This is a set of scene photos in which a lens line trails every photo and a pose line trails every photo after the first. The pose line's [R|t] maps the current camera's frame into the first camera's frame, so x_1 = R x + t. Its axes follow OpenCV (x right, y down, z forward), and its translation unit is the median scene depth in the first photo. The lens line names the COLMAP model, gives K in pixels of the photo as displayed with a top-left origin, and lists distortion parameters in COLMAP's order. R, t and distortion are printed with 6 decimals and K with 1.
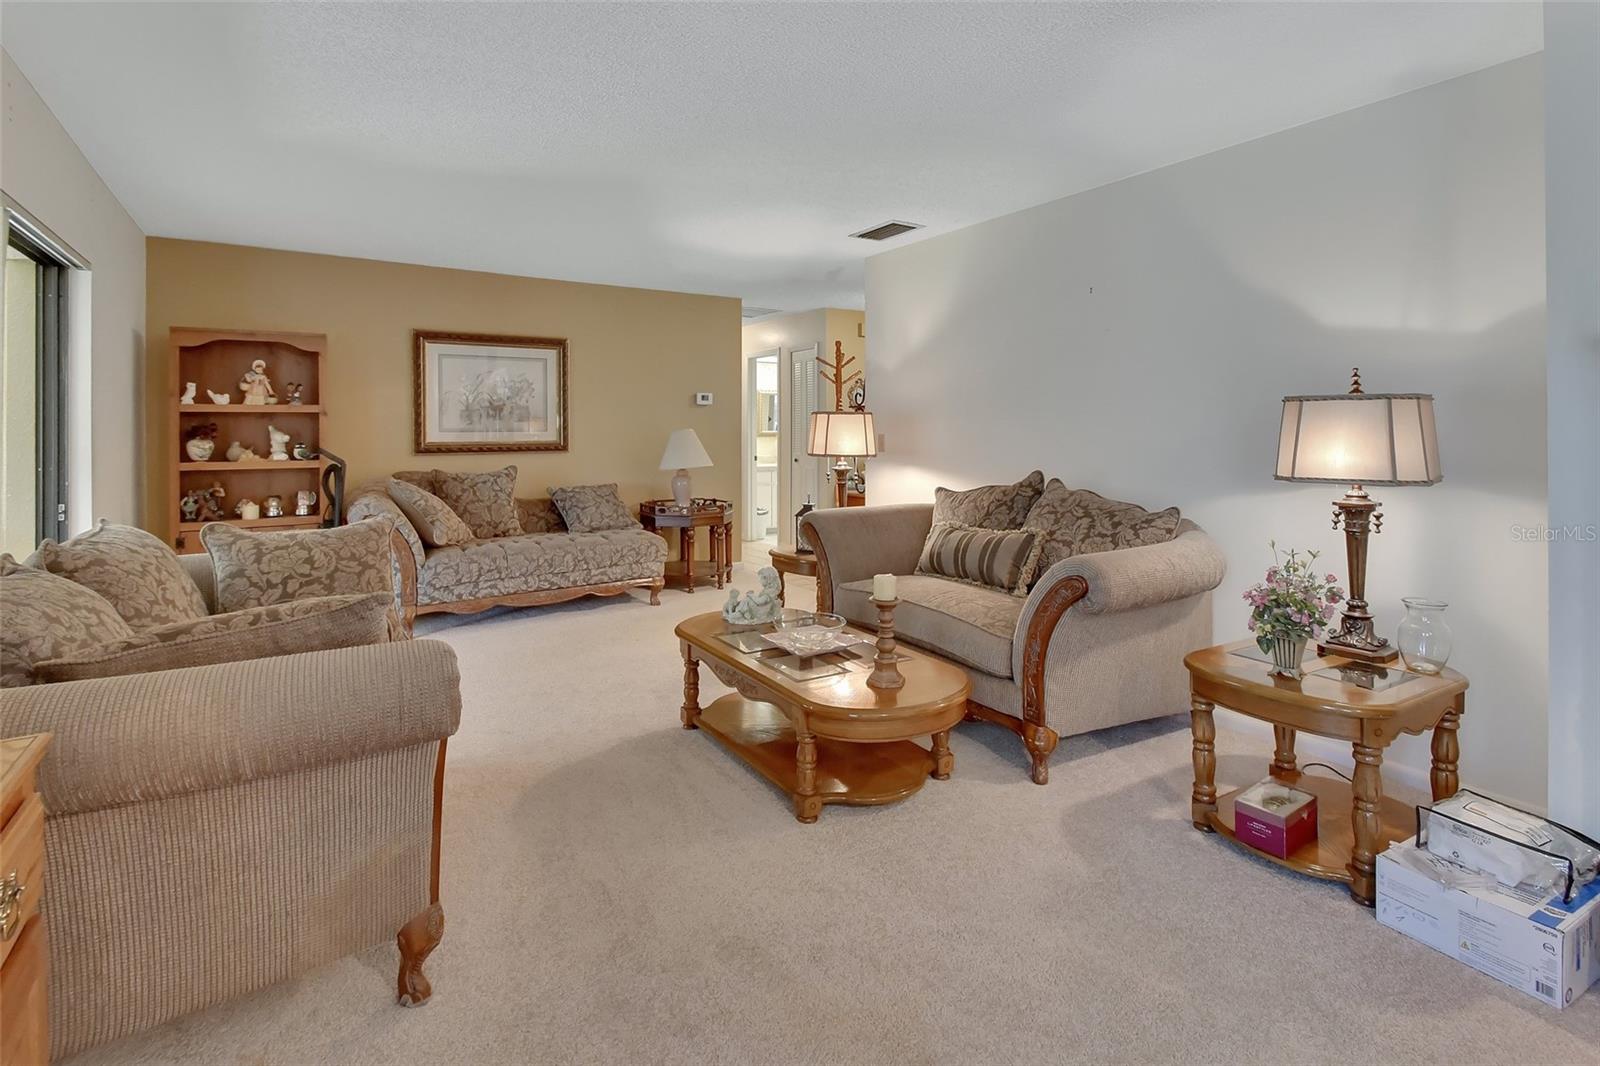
lens RADIAL K [[754.7, 0, 774.2], [0, 754.7, 449.0], [0, 0, 1]] dist [0.001056, -0.008695]
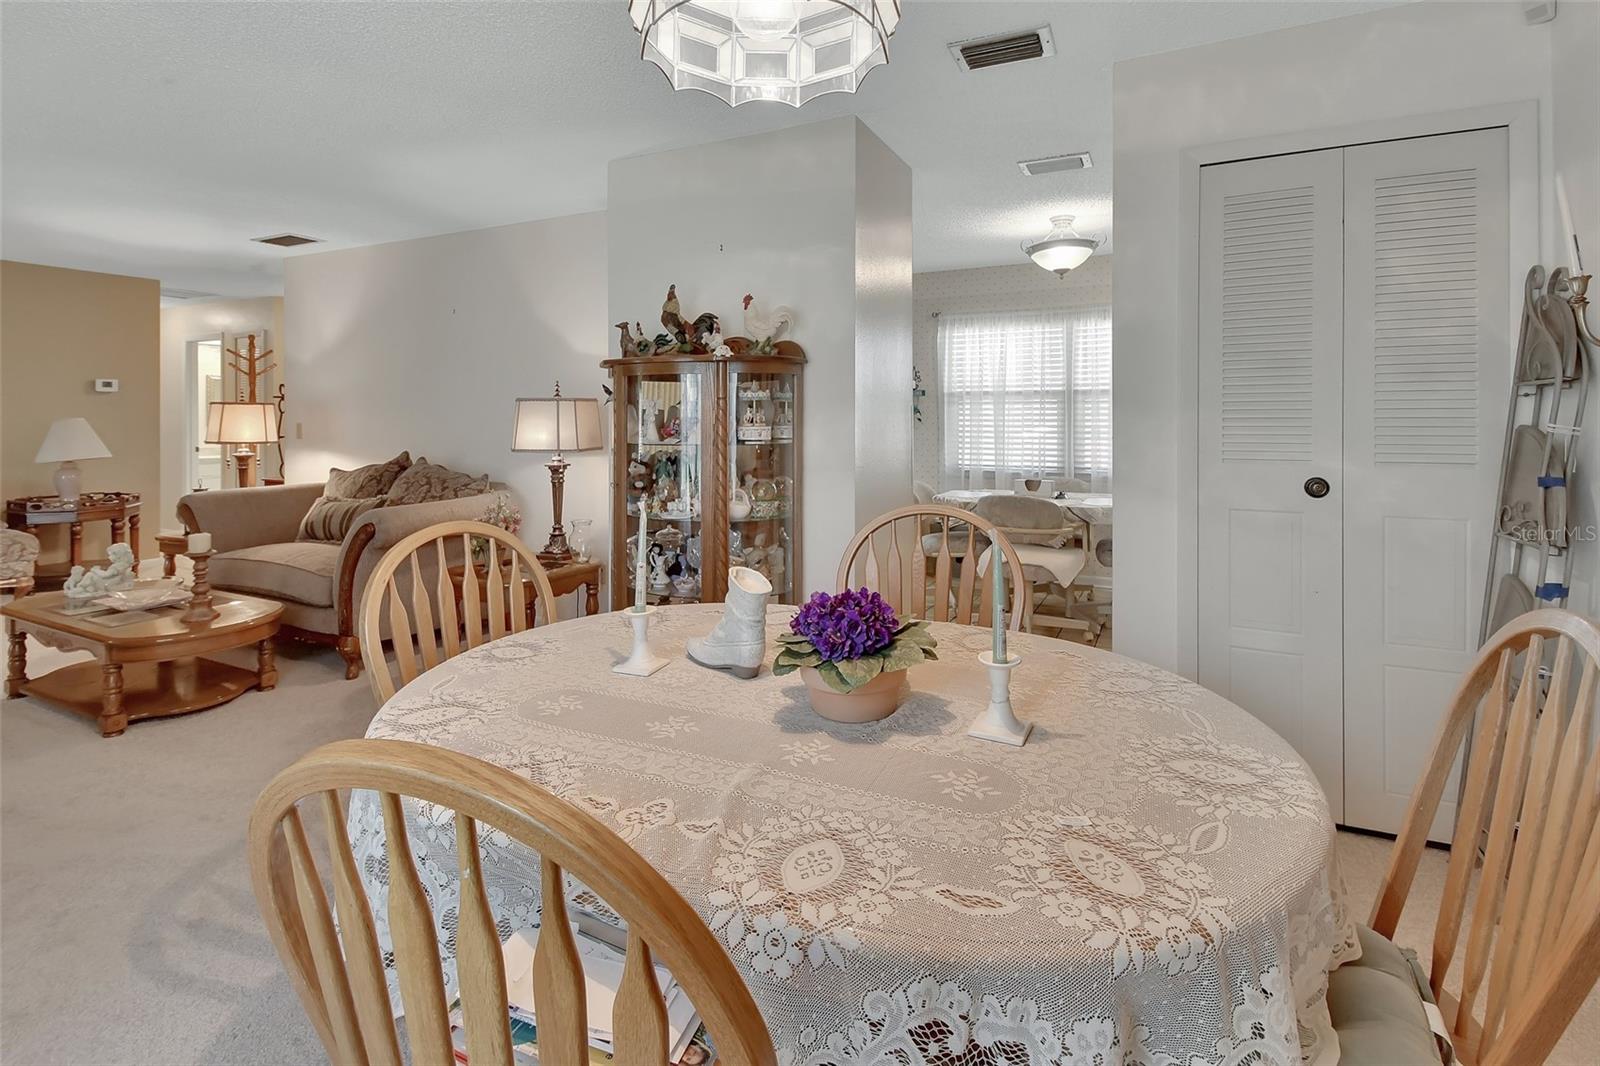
lens RADIAL K [[763.3, 0, 805.9], [0, 763.3, 429.5], [0, 0, 1]] dist [0.002108, -0.010115]
pose [[0.839671, -0.004689, 0.543075, 0.173008], [0.011846, 0.999883, -0.009681, 0.009812], [-0.542966, 0.014562, 0.839629, -0.350204]]
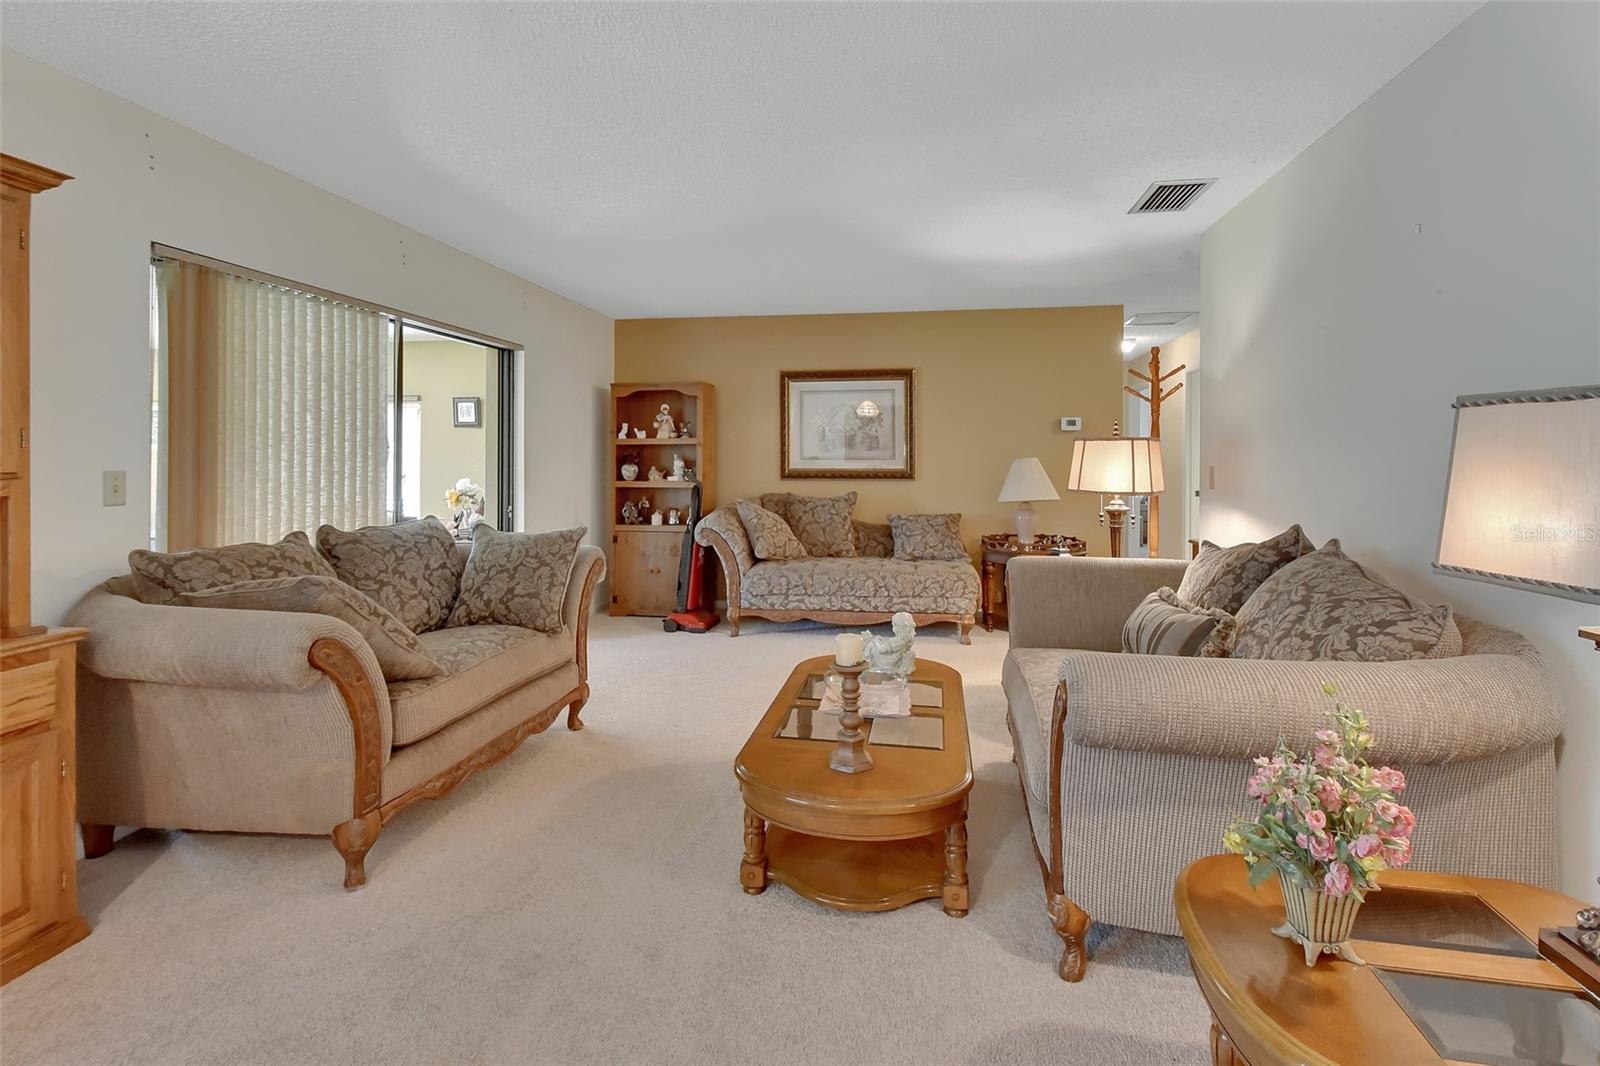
lens RADIAL K [[749.1, 0, 797.9], [0, 749.1, 467.0], [0, 0, 1]] dist [0.000388, -0.000229]
pose [[0.744254, 0.011389, -0.667799, 0.364463], [-0.019573, 0.999797, -0.004763, -0.007585], [0.667610, 0.016616, 0.744326, 0.188735]]
